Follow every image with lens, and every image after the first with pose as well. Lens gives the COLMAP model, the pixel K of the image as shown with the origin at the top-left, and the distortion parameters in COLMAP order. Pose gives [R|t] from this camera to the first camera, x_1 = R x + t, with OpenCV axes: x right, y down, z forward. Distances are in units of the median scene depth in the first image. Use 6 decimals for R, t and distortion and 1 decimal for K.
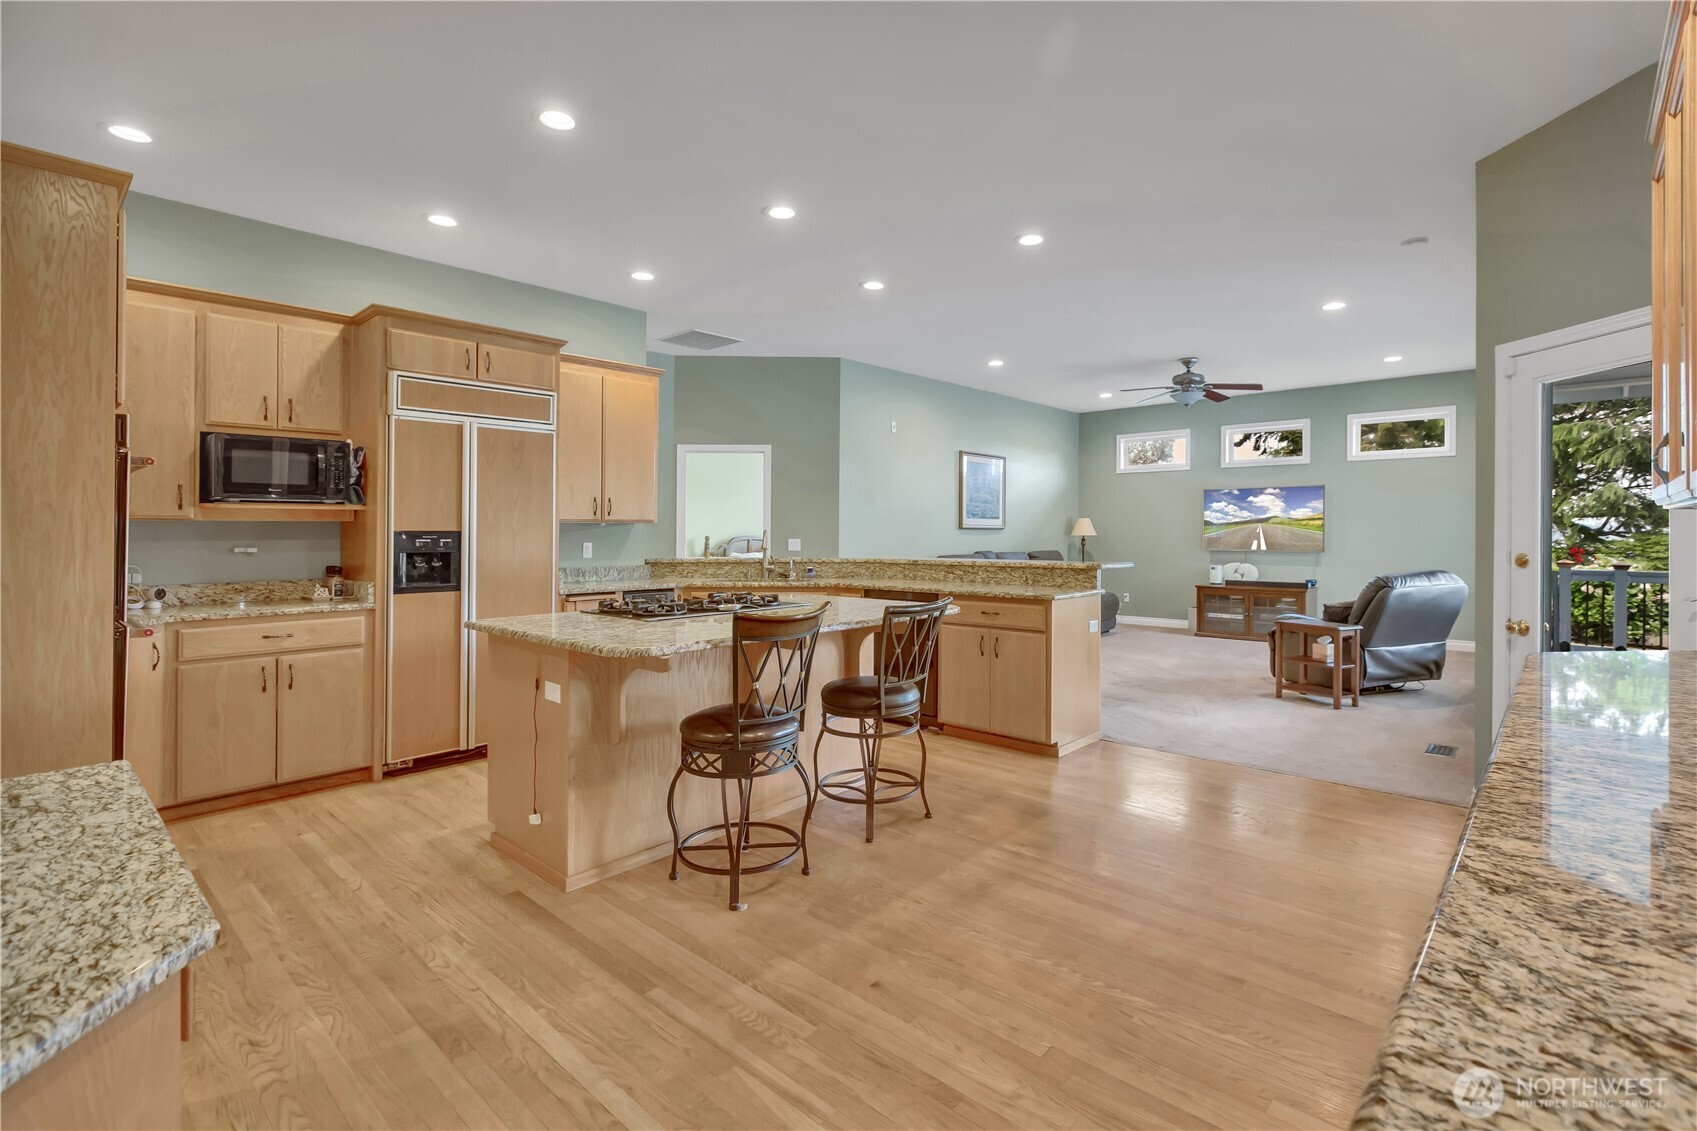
lens RADIAL K [[787.2, 0, 850.6], [0, 787.2, 532.1], [0, 0, 1]] dist [-0.000744, -0.000471]
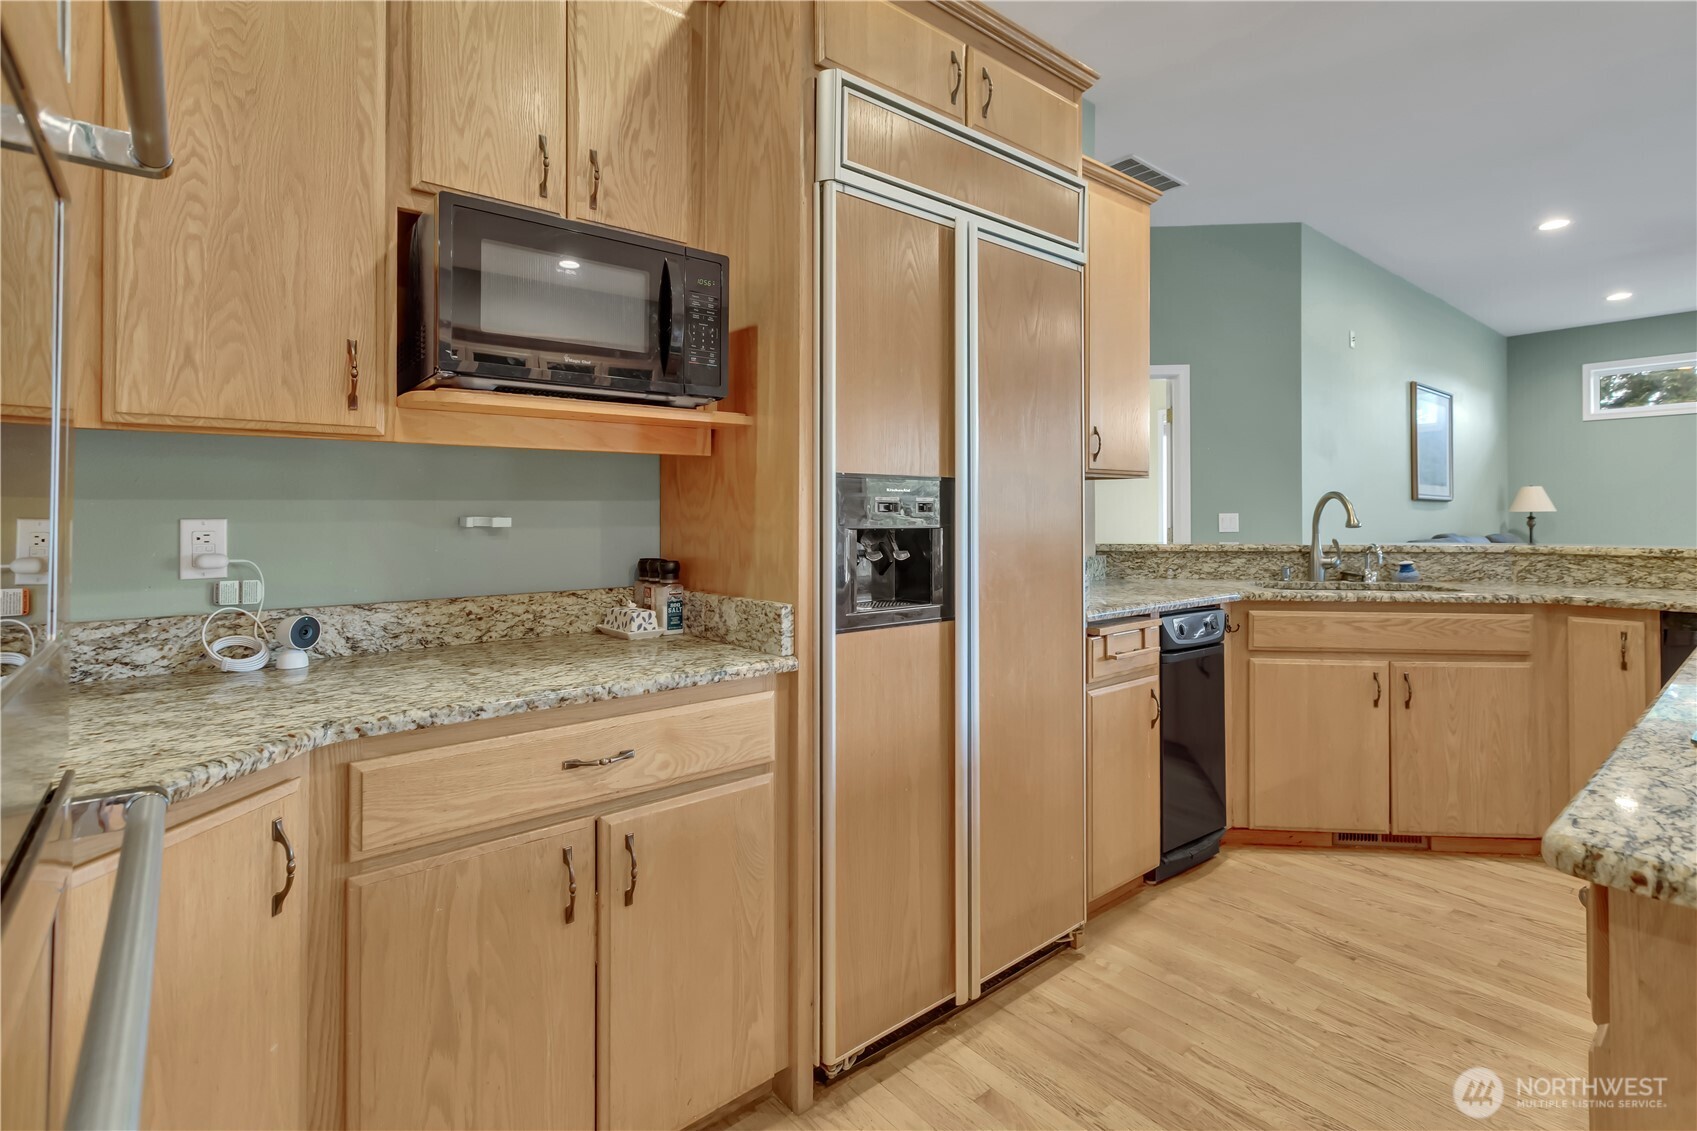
lens RADIAL K [[795.9, 0, 843.9], [0, 795.9, 516.1], [0, 0, 1]] dist [-0.000307, -0.000073]
pose [[0.989543, -0.001515, -0.144228, -0.521511], [0.001337, 0.999998, -0.001326, 0.020763], [0.144230, 0.001120, 0.989544, 0.607164]]
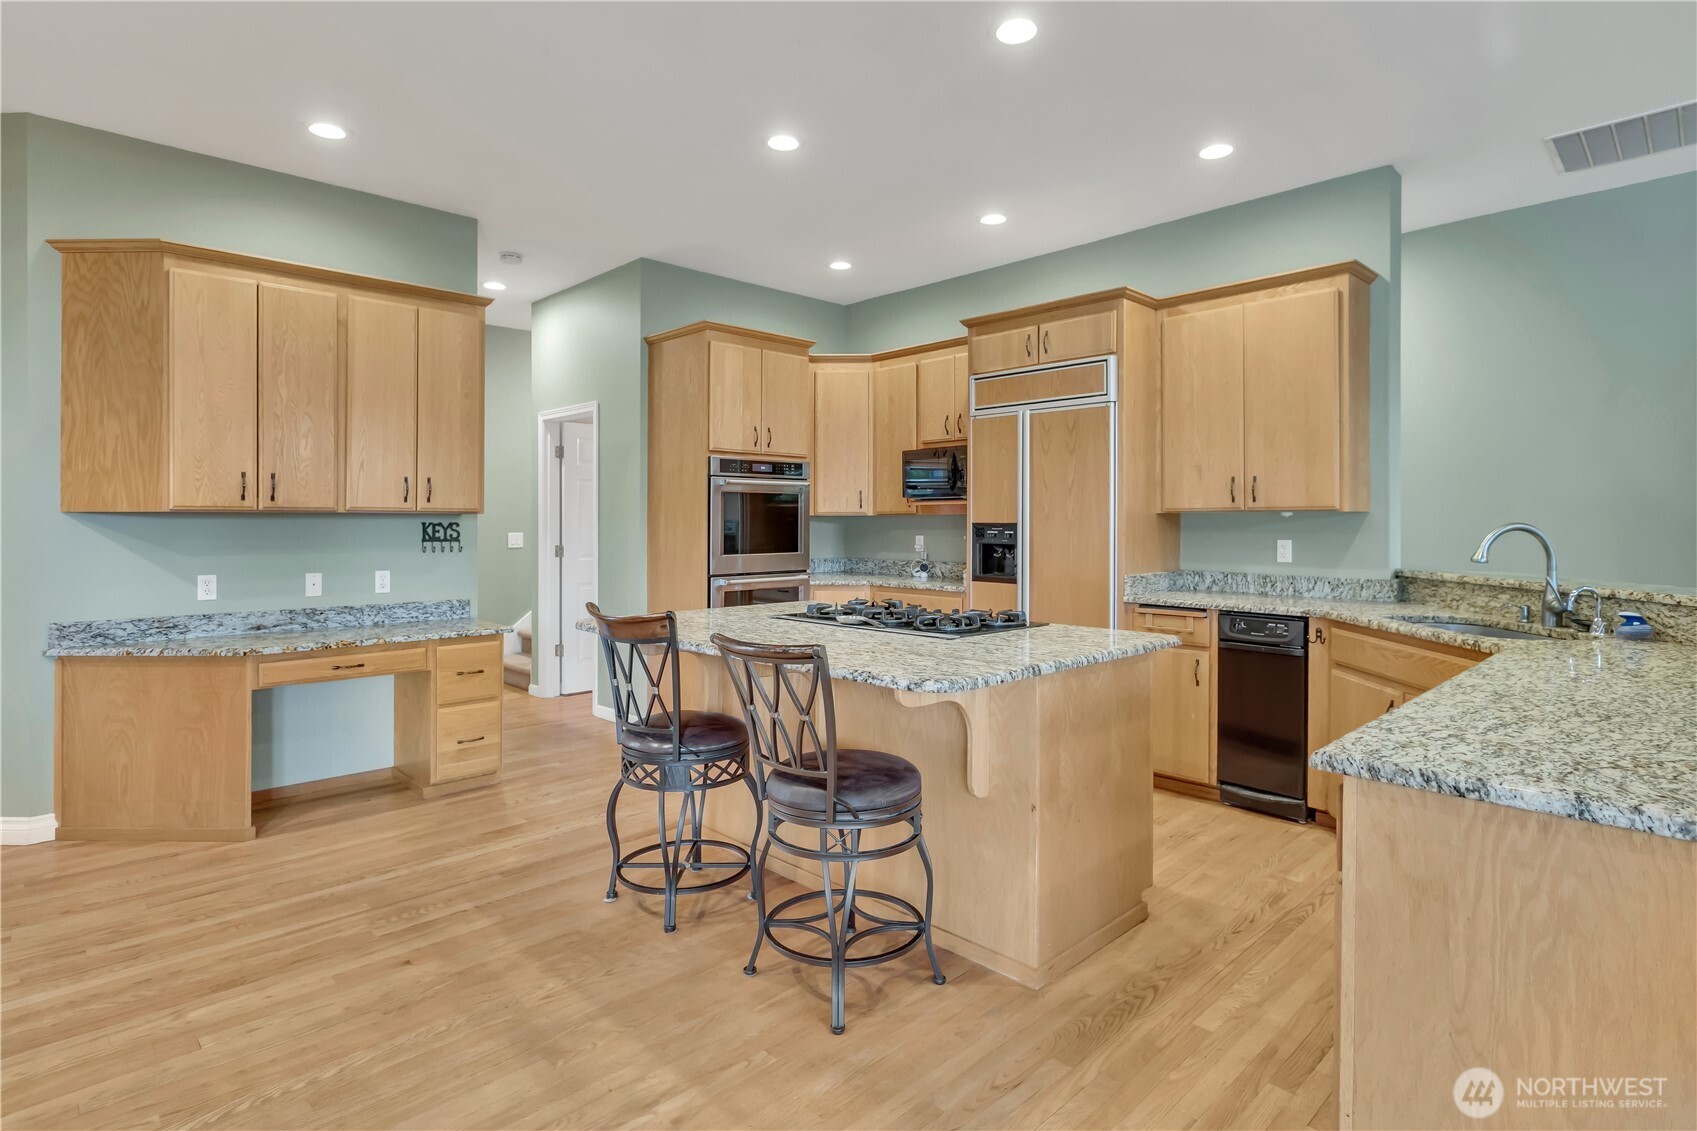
lens RADIAL K [[861.1, 0, 853.4], [0, 861.1, 516.2], [0, 0, 1]] dist [-0.002067, -0.000710]
pose [[-0.053467, -0.004187, -0.998561, 0.624056], [-0.003410, 0.999986, -0.004010, -0.005039], [0.998564, 0.003191, -0.053480, 0.906805]]
